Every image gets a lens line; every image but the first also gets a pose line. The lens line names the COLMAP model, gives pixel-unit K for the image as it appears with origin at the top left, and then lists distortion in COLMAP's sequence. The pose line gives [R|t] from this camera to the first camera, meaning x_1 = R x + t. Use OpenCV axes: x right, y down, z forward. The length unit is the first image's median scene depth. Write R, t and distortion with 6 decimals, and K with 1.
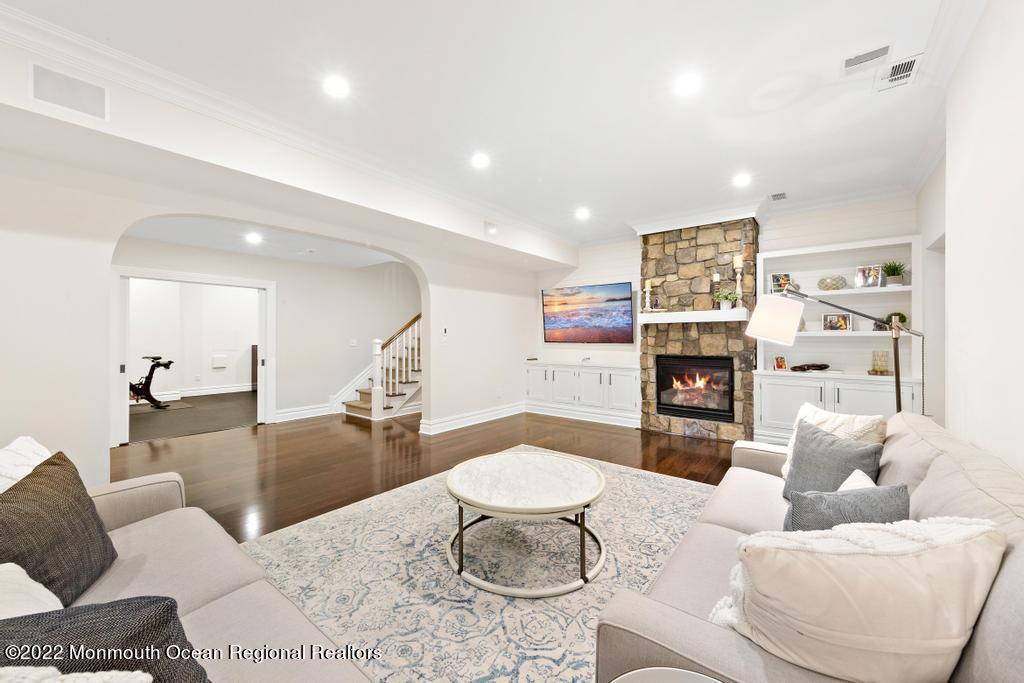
lens RADIAL K [[406.4, 0, 515.7], [0, 406.4, 335.7], [0, 0, 1]] dist [0.021796, 0.000052]
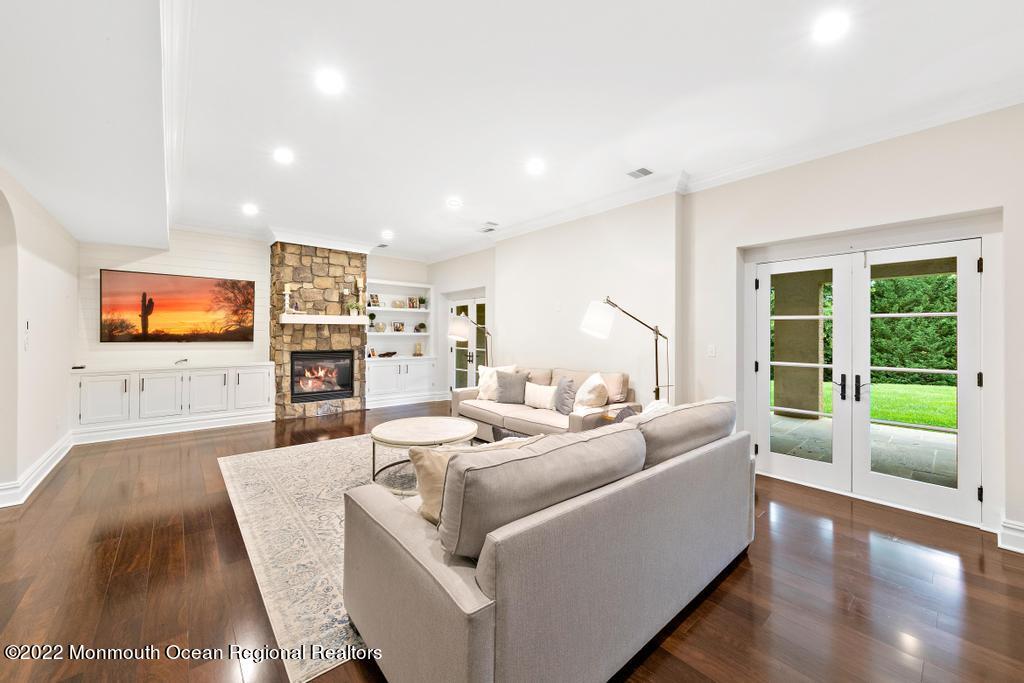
lens RADIAL K [[406.4, 0, 515.7], [0, 406.4, 335.7], [0, 0, 1]] dist [0.021796, 0.000052]
pose [[0.161683, -0.000780, 0.986842, -0.706267], [-0.007295, 0.999971, 0.001986, -0.003057], [-0.986816, -0.007520, 0.161673, 0.213945]]
